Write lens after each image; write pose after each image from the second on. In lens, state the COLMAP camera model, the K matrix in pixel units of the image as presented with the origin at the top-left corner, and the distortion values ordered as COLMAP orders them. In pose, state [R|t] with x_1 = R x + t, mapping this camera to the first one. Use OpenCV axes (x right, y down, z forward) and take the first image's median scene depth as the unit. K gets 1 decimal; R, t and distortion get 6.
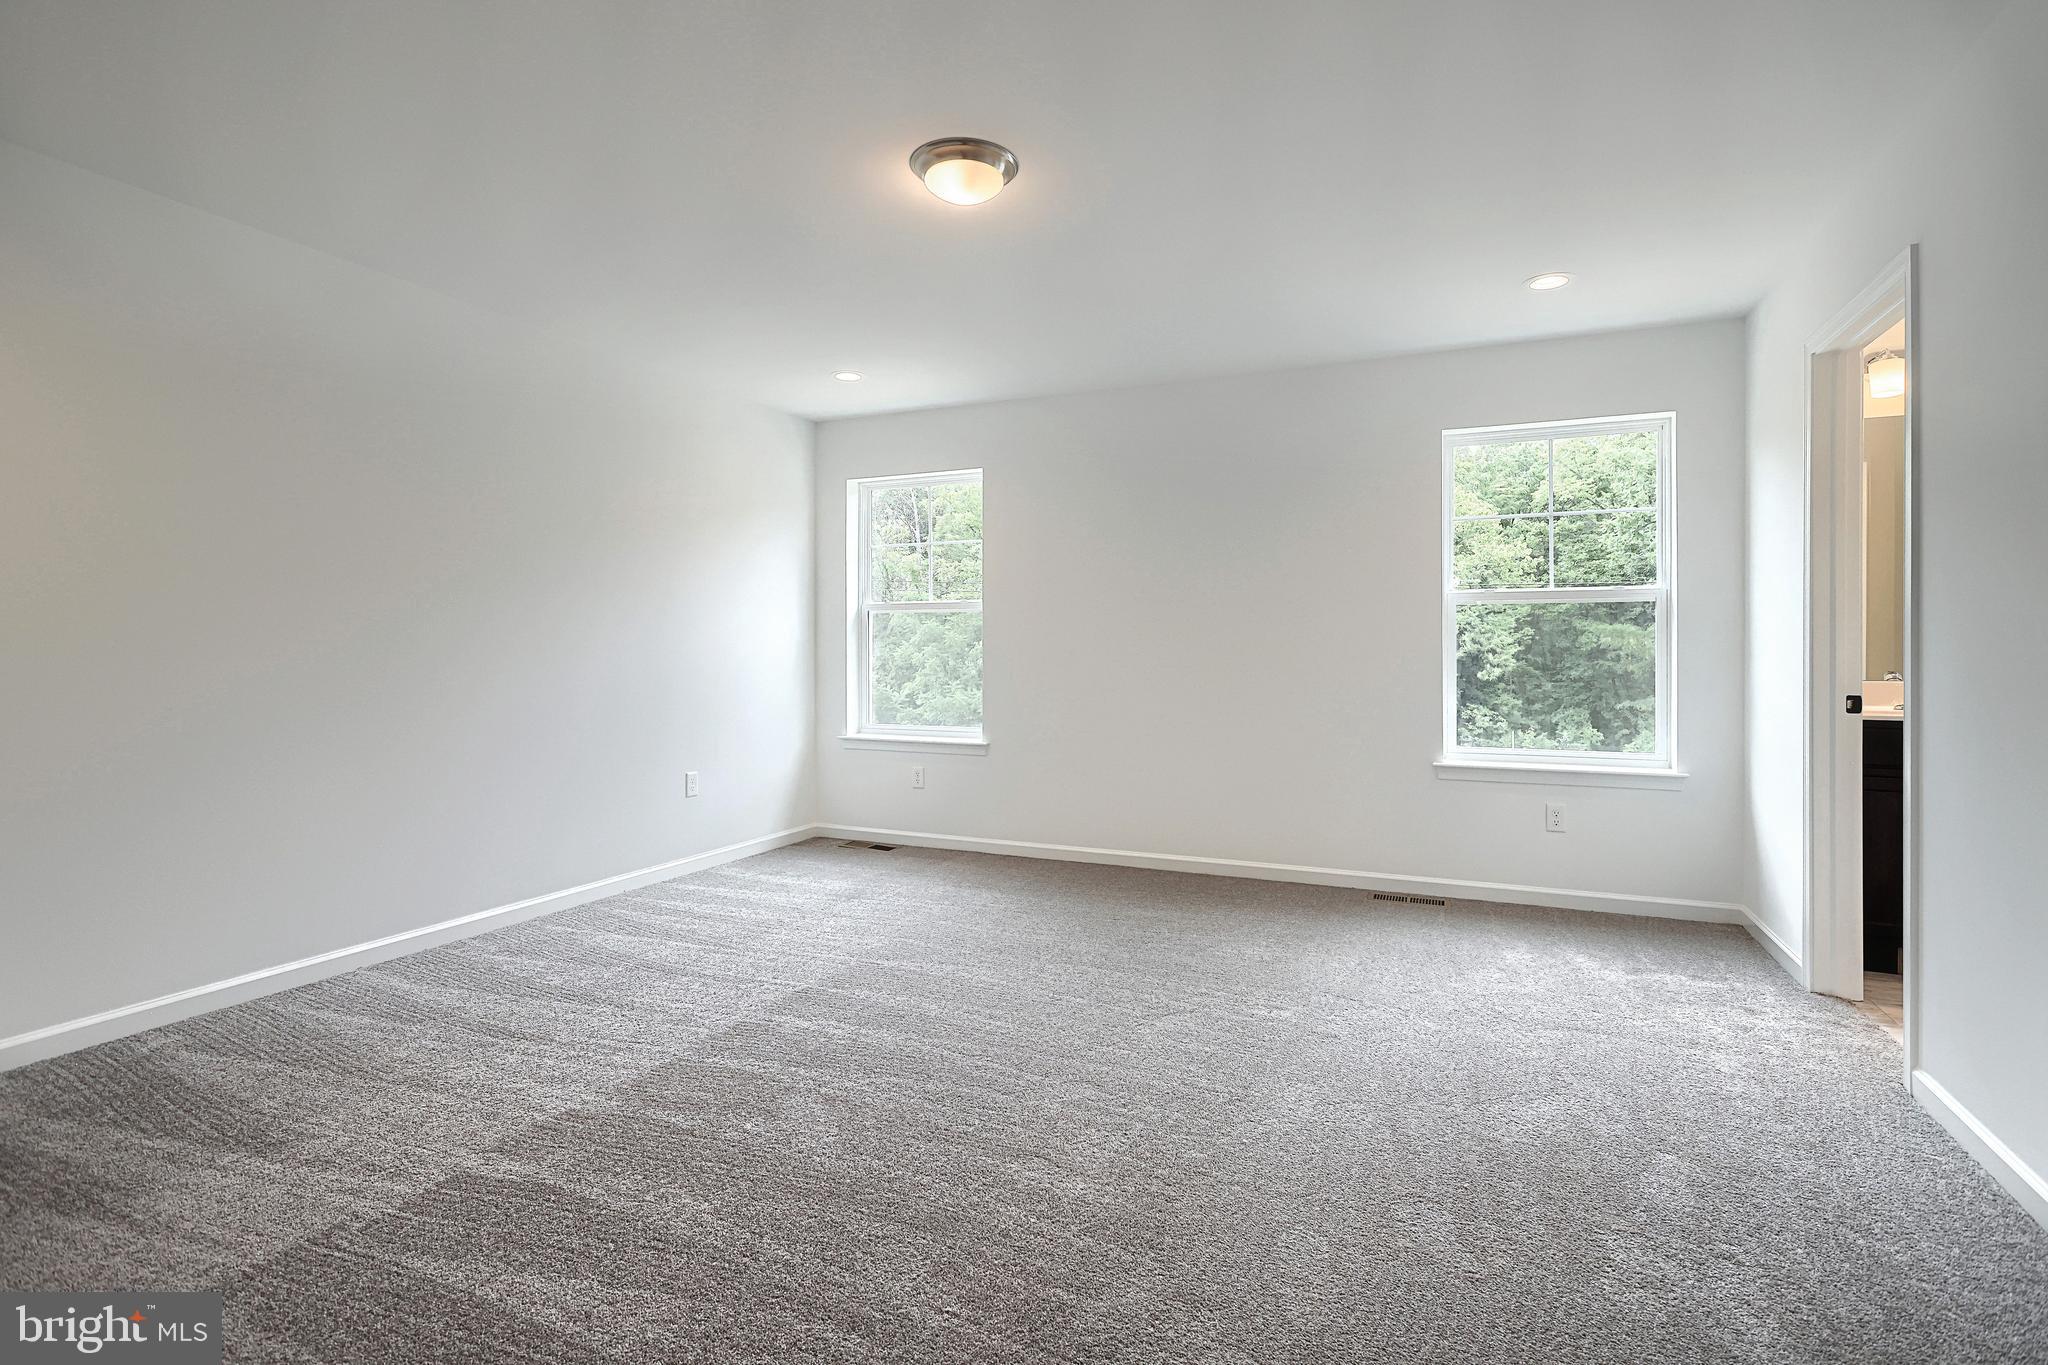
lens RADIAL K [[1023.6, 0, 1024.0], [0, 1023.6, 682.5], [0, 0, 1]] dist [-0.001745, -0.000541]
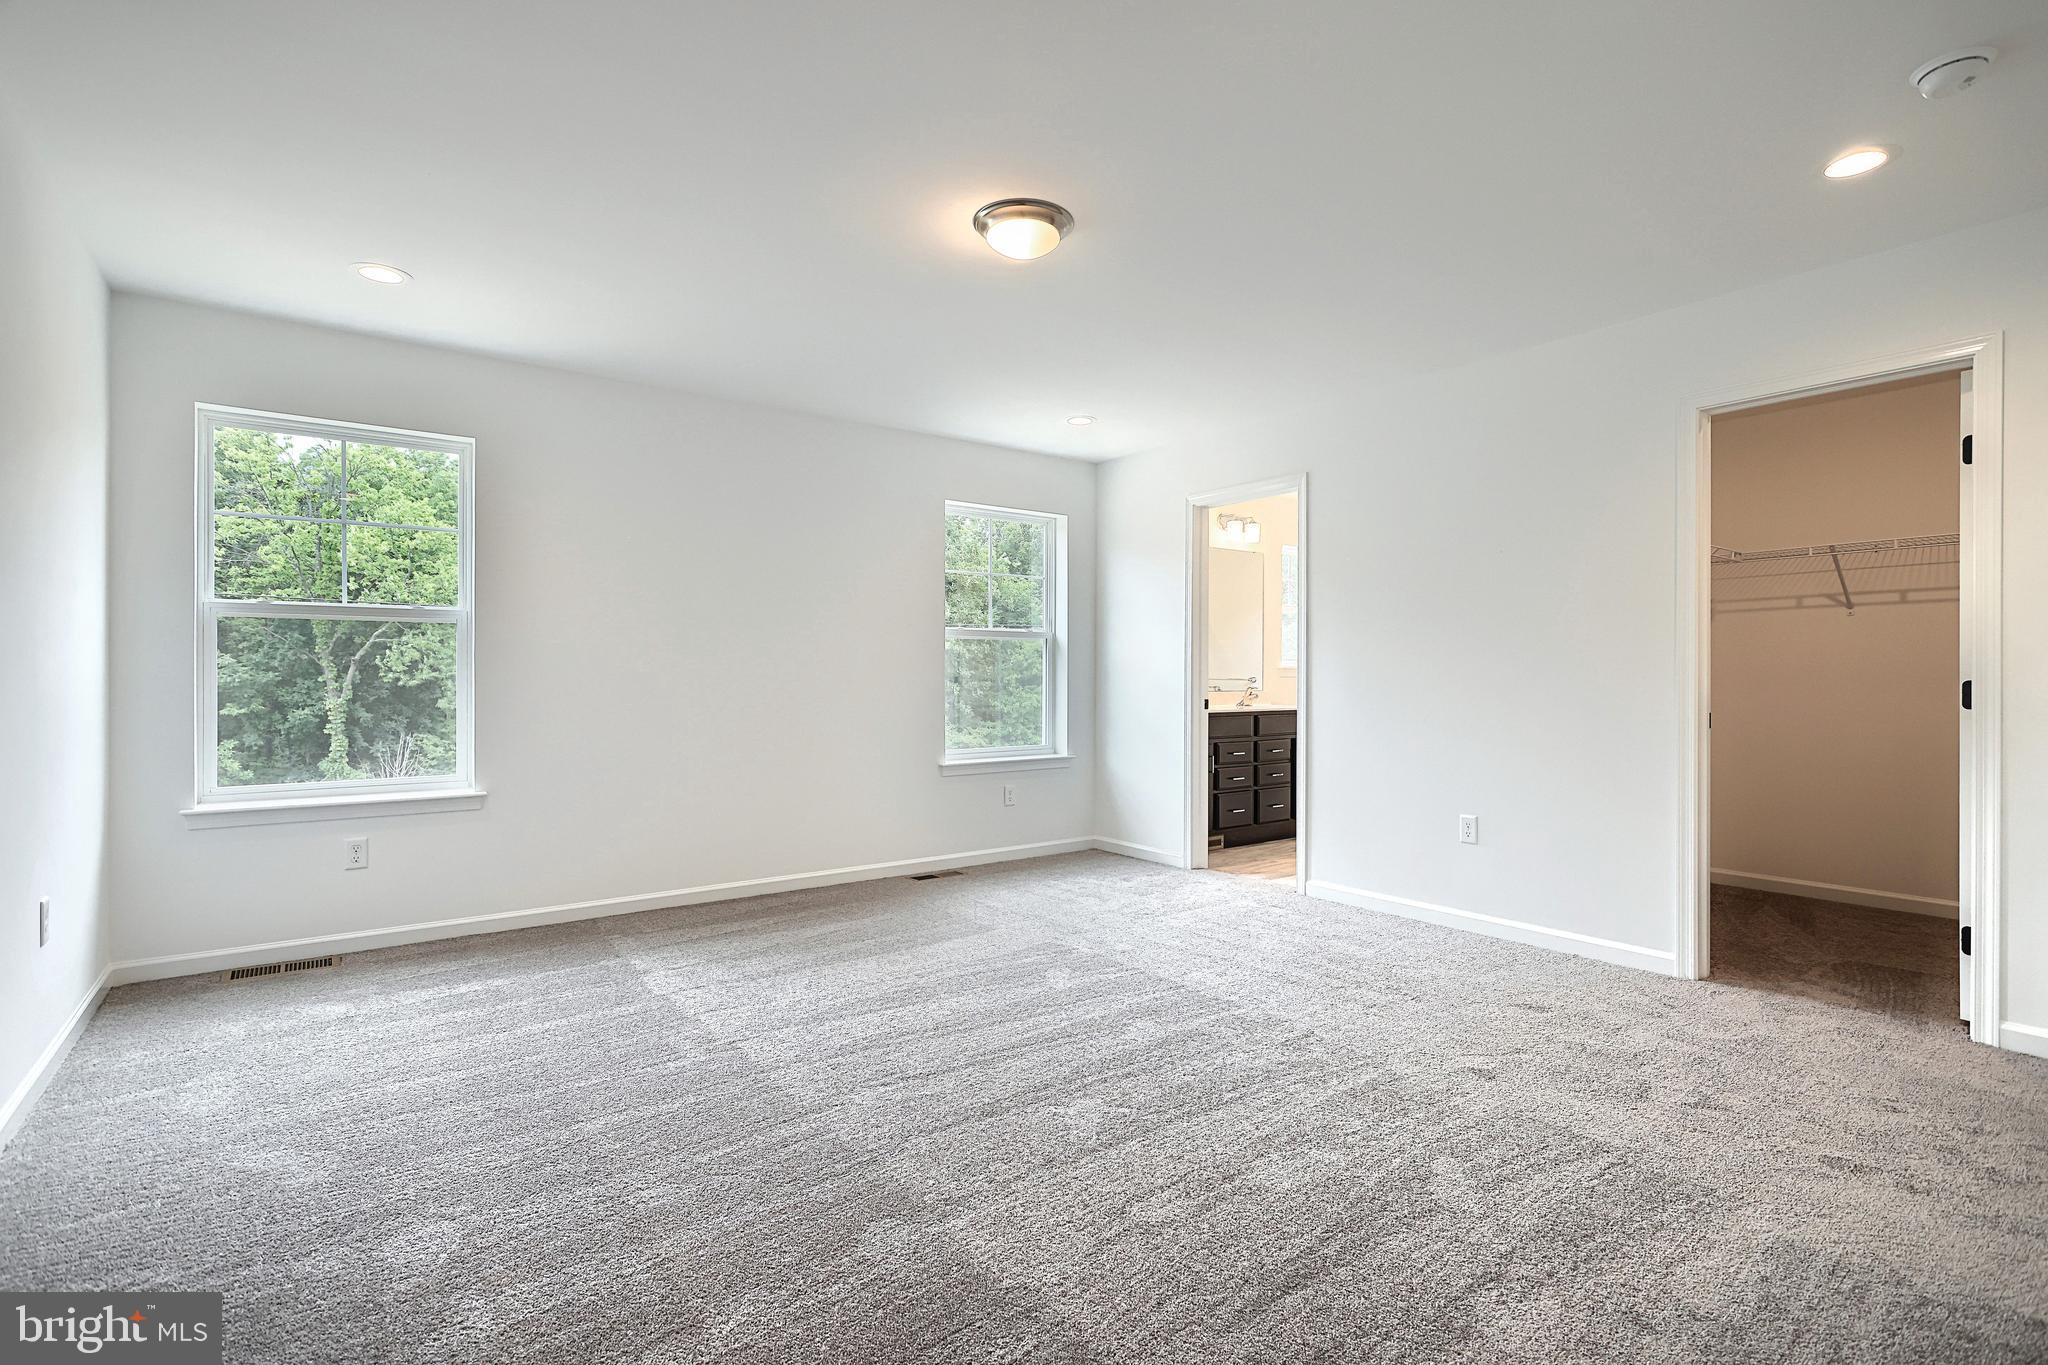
lens RADIAL K [[1023.6, 0, 1024.0], [0, 1023.6, 682.5], [0, 0, 1]] dist [-0.001745, -0.000541]
pose [[0.447927, -0.003689, 0.894062, -0.678238], [0.027652, 0.999570, -0.009730, -0.006083], [-0.893642, 0.029081, 0.447837, 0.354368]]
